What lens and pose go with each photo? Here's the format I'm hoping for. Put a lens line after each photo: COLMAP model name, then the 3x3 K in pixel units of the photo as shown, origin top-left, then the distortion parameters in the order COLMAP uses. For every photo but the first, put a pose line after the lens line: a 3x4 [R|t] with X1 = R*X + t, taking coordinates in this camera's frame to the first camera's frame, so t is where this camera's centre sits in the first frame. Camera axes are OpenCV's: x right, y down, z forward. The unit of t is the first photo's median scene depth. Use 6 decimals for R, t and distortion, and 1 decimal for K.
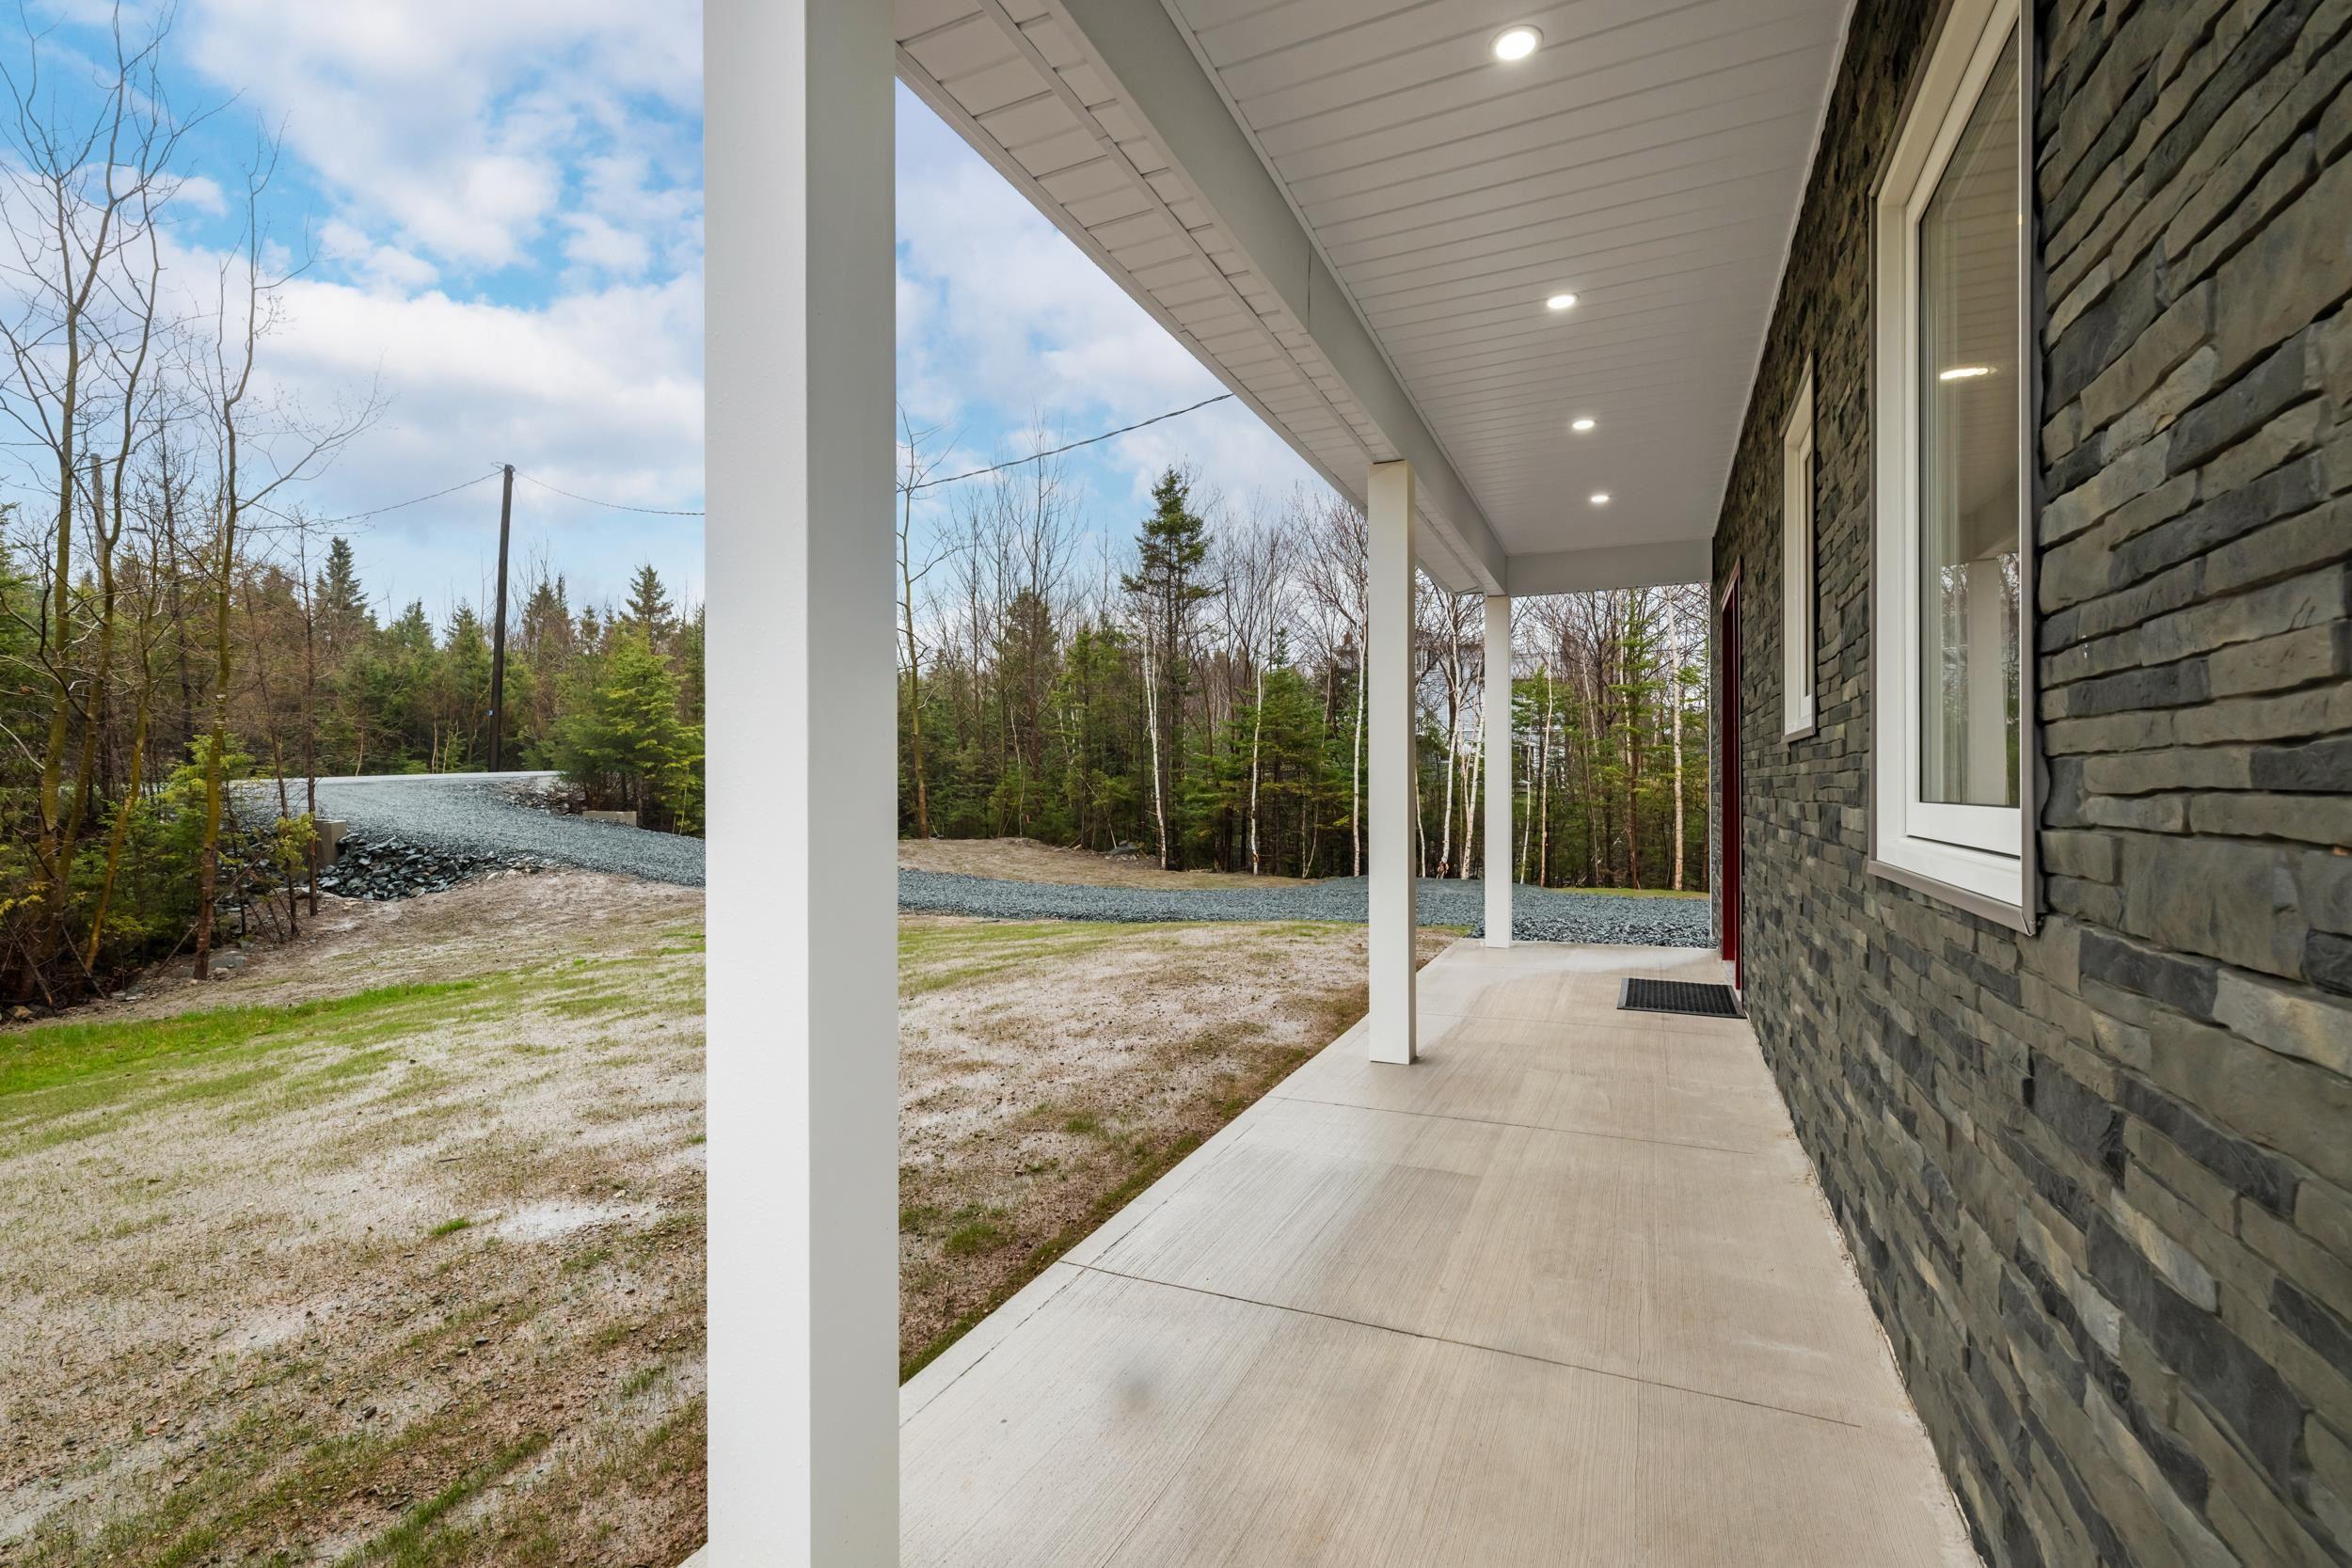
lens RADIAL K [[1052.2, 0, 1176.0], [0, 1052.2, 784.0], [0, 0, 1]] dist [-0.000139, -0.000017]
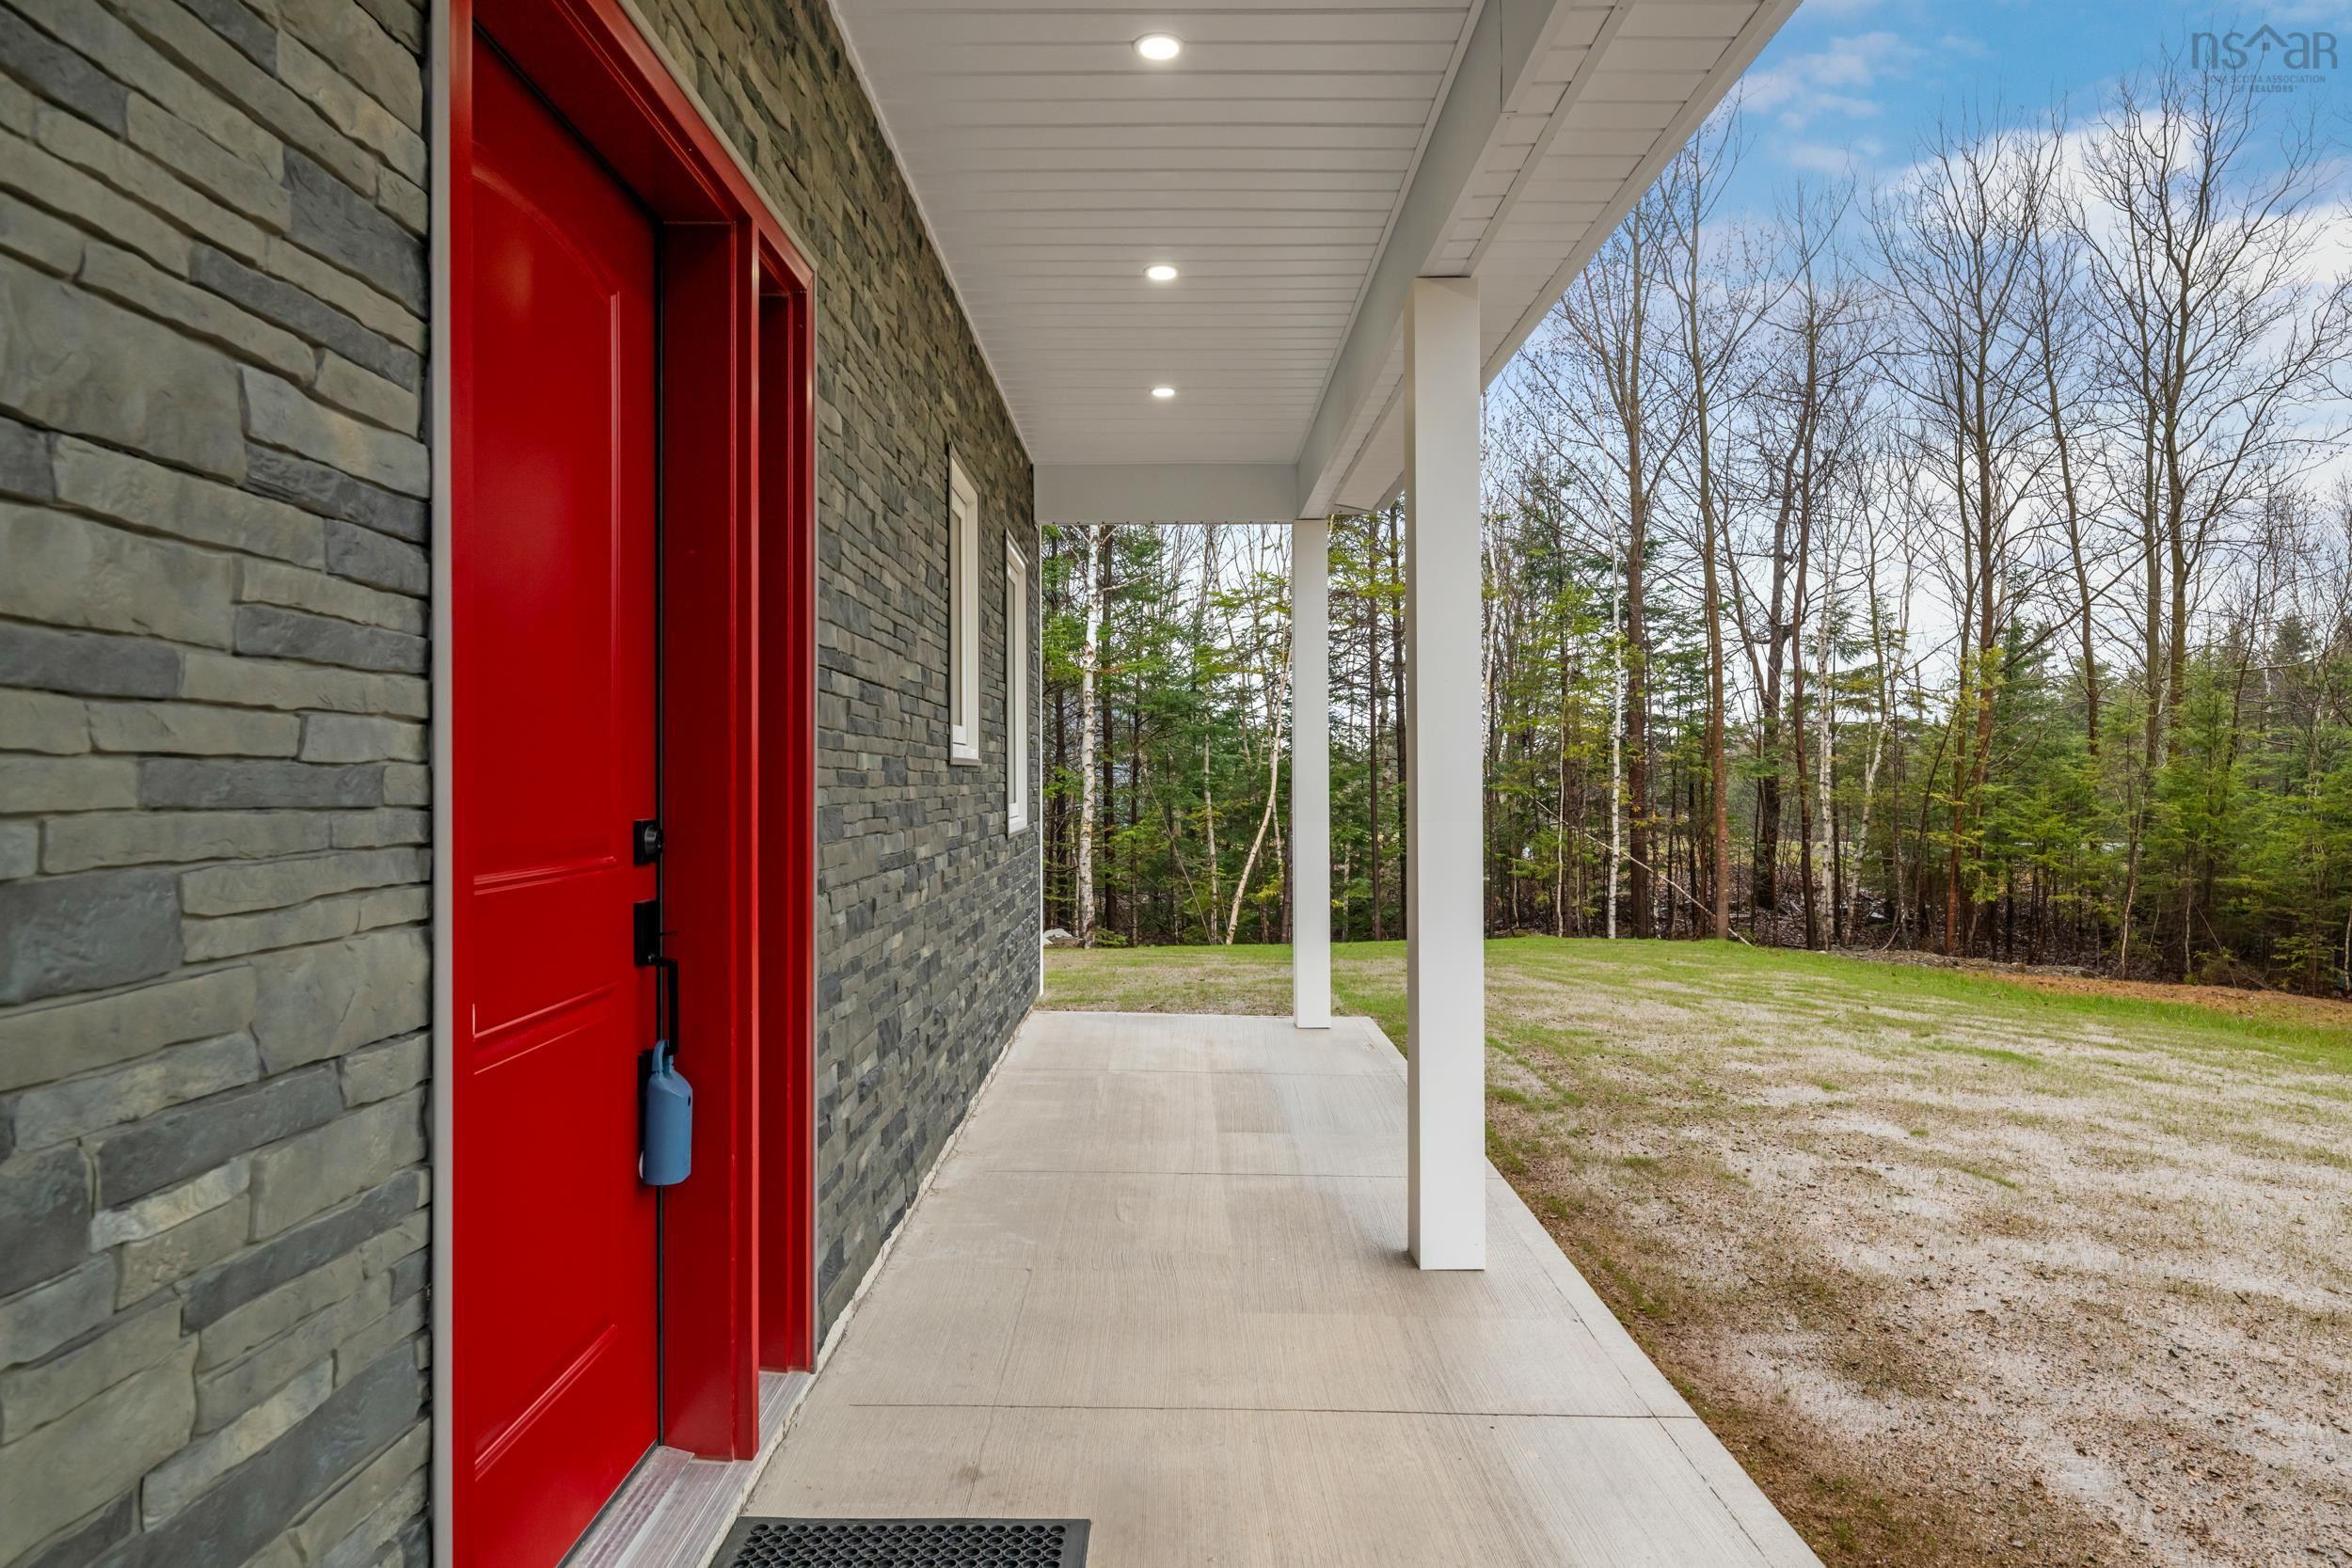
lens RADIAL K [[1423.7, 0, 1176.0], [0, 1423.7, 784.0], [0, 0, 1]] dist [-0.000060, -0.000007]
pose [[-0.911504, 0.007246, -0.411227, 0.669843], [0.007291, 0.999972, 0.001459, -0.016417], [0.411226, -0.001669, -0.911532, 1.648711]]
